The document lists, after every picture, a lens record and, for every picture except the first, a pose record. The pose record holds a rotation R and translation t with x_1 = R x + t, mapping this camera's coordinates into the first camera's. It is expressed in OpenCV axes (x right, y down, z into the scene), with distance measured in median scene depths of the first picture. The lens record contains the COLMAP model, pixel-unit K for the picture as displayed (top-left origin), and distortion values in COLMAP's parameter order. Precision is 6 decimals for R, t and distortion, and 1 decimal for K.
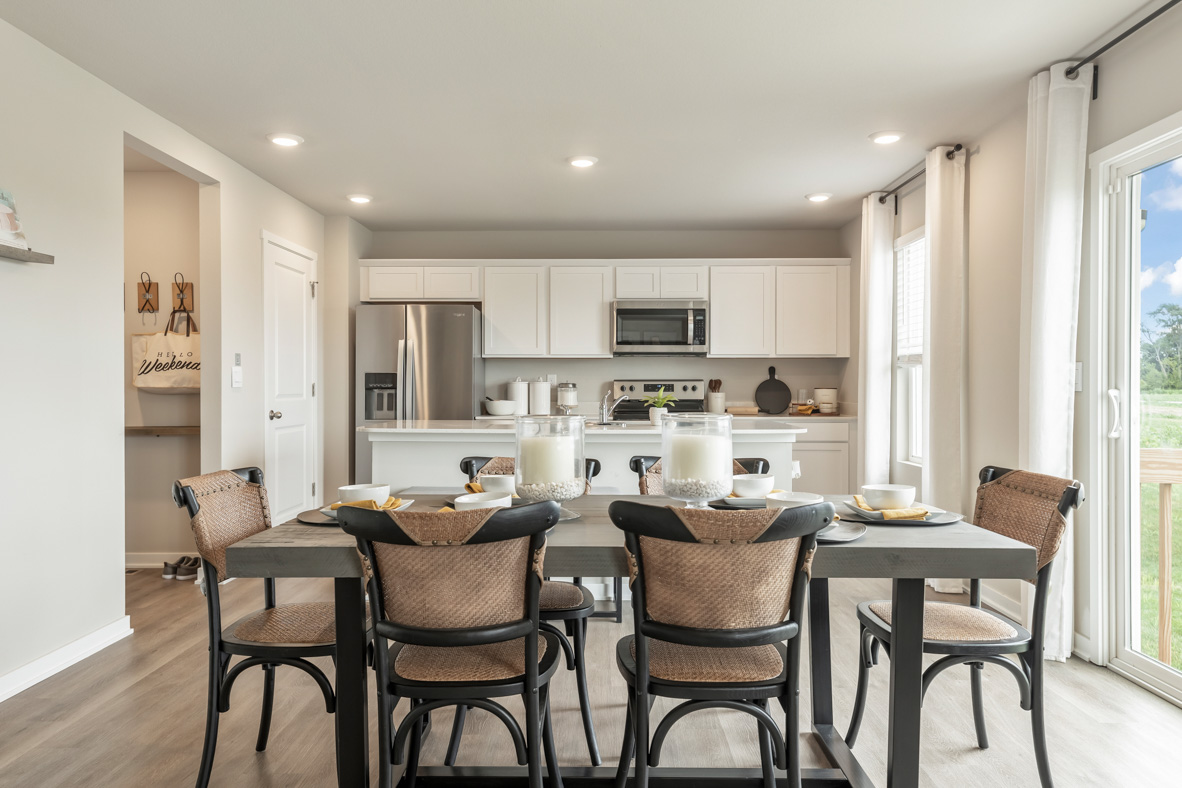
lens RADIAL K [[799.3, 0, 586.8], [0, 799.3, 392.8], [0, 0, 1]] dist [0.017570, -0.000310]
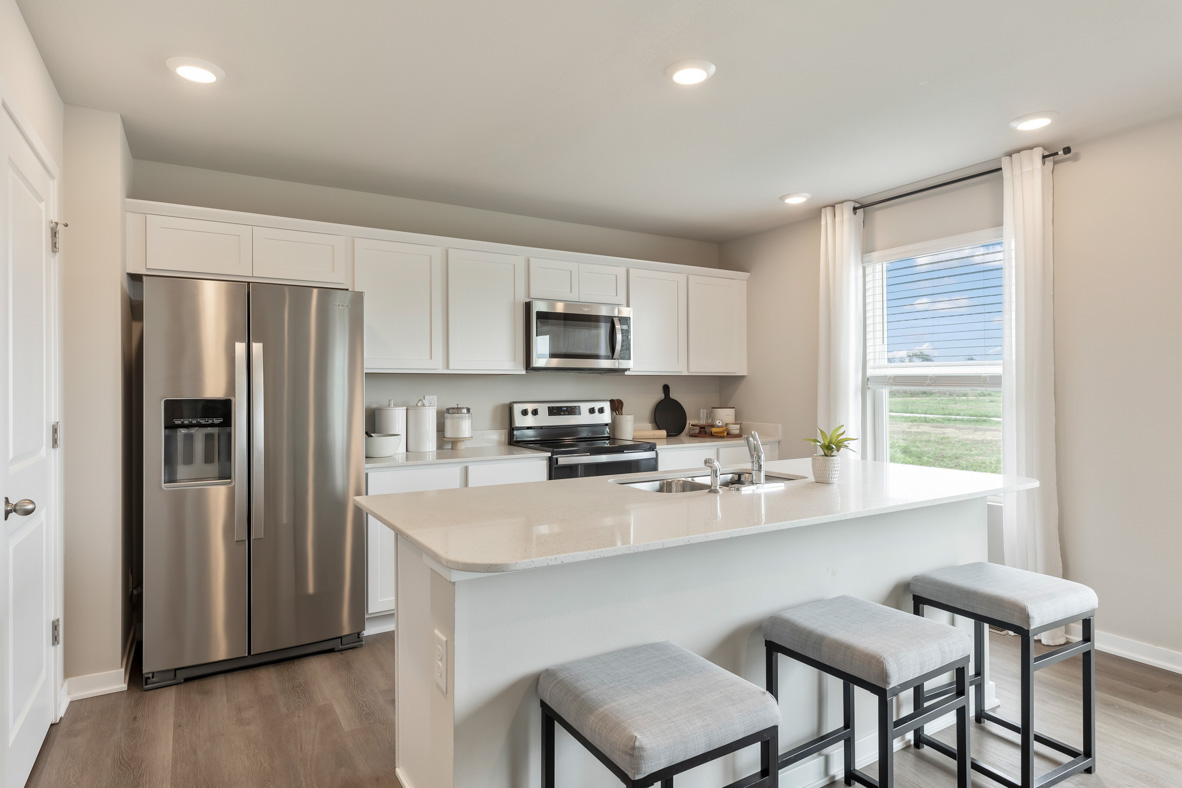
lens RADIAL K [[659.1, 0, 584.5], [0, 659.1, 387.1], [0, 0, 1]] dist [0.002680, 0.001411]
pose [[0.847797, -0.003867, 0.530307, -0.260636], [0.010234, 0.999906, -0.009070, -0.025253], [-0.530223, 0.013117, 0.847757, 0.438047]]
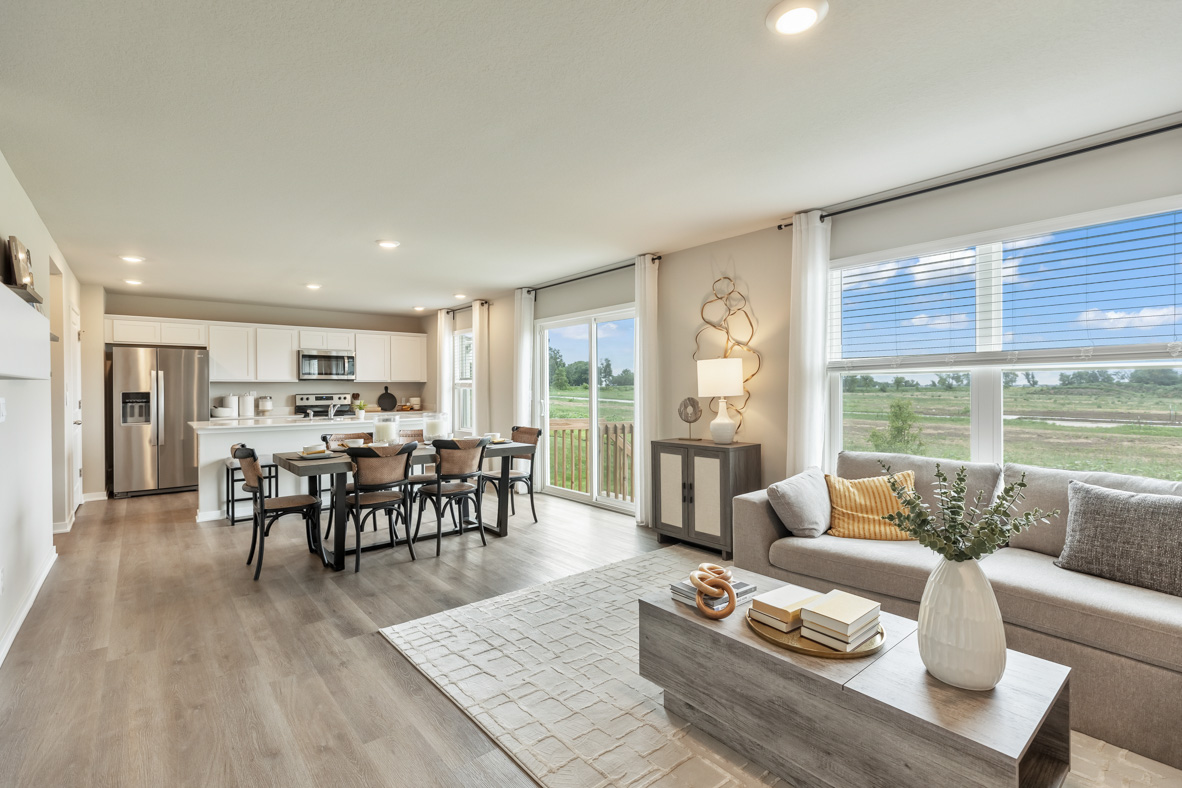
lens RADIAL K [[538.7, 0, 586.2], [0, 538.7, 391.9], [0, 0, 1]] dist [0.003777, -0.002014]
pose [[0.758748, -0.009233, 0.651319, -0.263386], [0.010299, 0.999945, 0.002178, -0.018098], [-0.651303, 0.005055, 0.758801, -0.315215]]
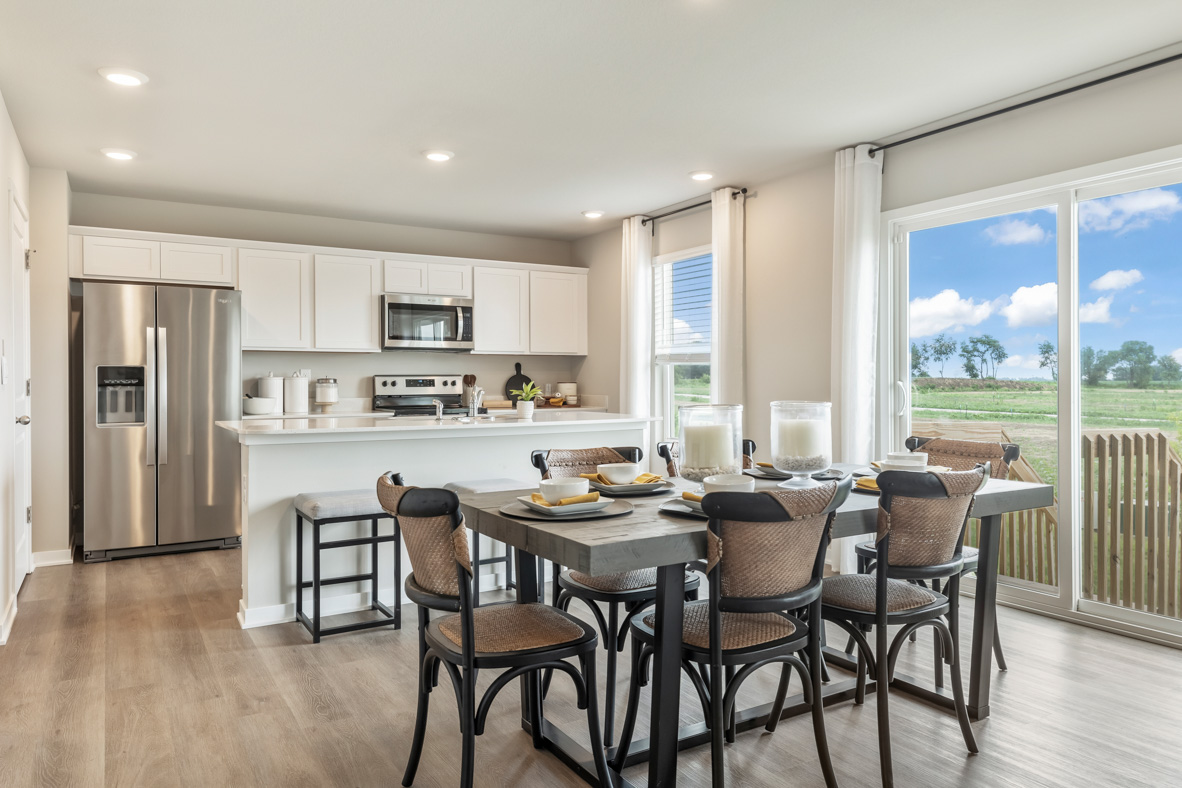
lens RADIAL K [[799.3, 0, 584.3], [0, 799.3, 385.0], [0, 0, 1]] dist [0.017570, -0.000310]
pose [[0.849248, -0.006238, 0.527958, -0.276126], [0.008360, 0.999964, -0.001632, -0.000449], [-0.527929, 0.005800, 0.849269, 0.044145]]
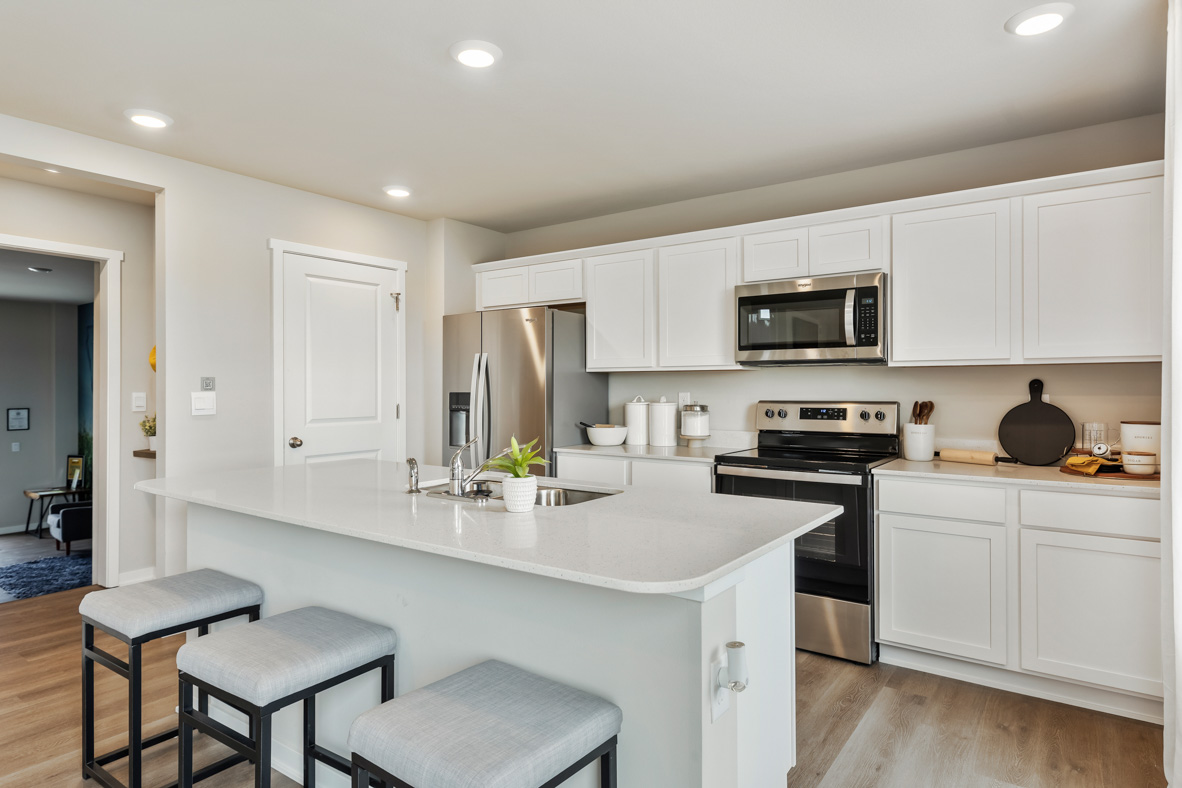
lens RADIAL K [[692.6, 0, 591.6], [0, 692.6, 385.4], [0, 0, 1]] dist [0.019124, 0.000991]
pose [[0.818445, -0.003802, -0.574573, 0.272290], [-0.001848, 0.999956, -0.009249, -0.024901], [0.574582, 0.008632, 0.818401, 0.450148]]
